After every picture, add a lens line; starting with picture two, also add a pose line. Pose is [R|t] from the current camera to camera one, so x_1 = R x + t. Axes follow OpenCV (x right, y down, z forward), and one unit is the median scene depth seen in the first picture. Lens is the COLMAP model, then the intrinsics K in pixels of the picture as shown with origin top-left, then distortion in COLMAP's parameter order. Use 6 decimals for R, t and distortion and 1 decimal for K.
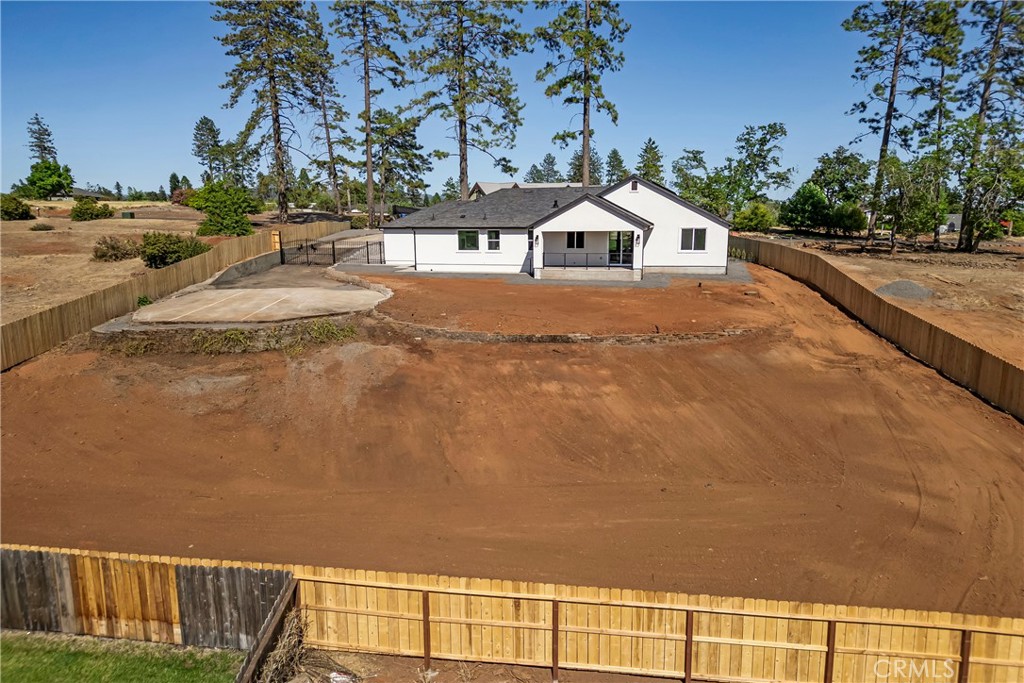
lens RADIAL K [[710.4, 0, 512.0], [0, 710.4, 341.5], [0, 0, 1]] dist [0.068228, -0.076660]
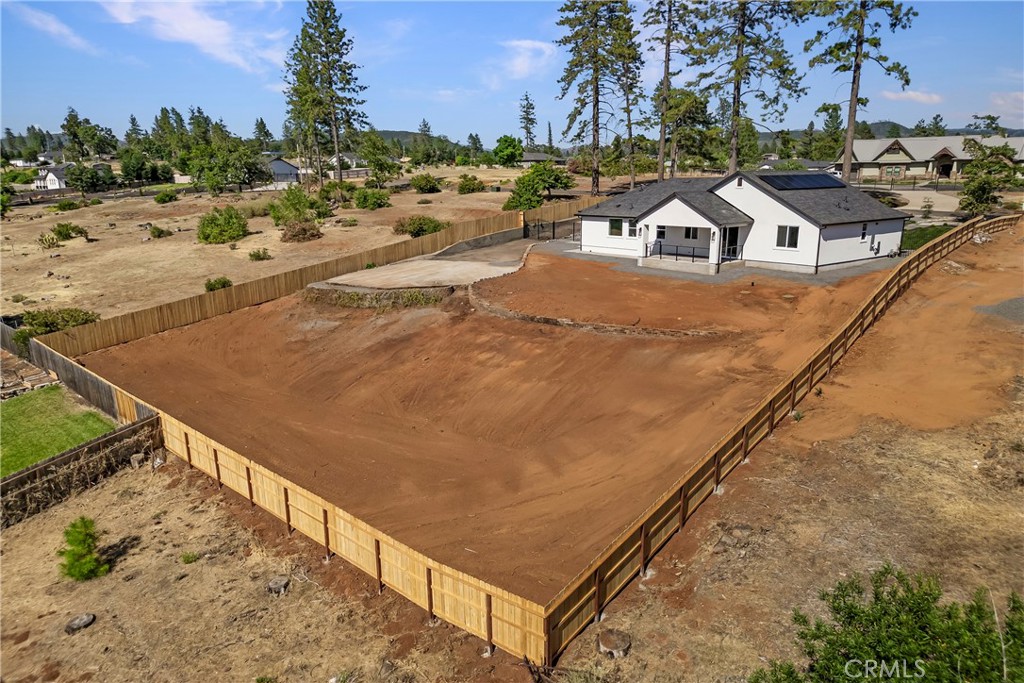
lens RADIAL K [[710.4, 0, 512.0], [0, 710.4, 341.5], [0, 0, 1]] dist [0.068228, -0.076660]
pose [[0.798144, 0.128124, -0.588686, 0.585150], [-0.086260, 0.991360, 0.098811, -0.066856], [0.596260, -0.028085, 0.802300, -0.041350]]
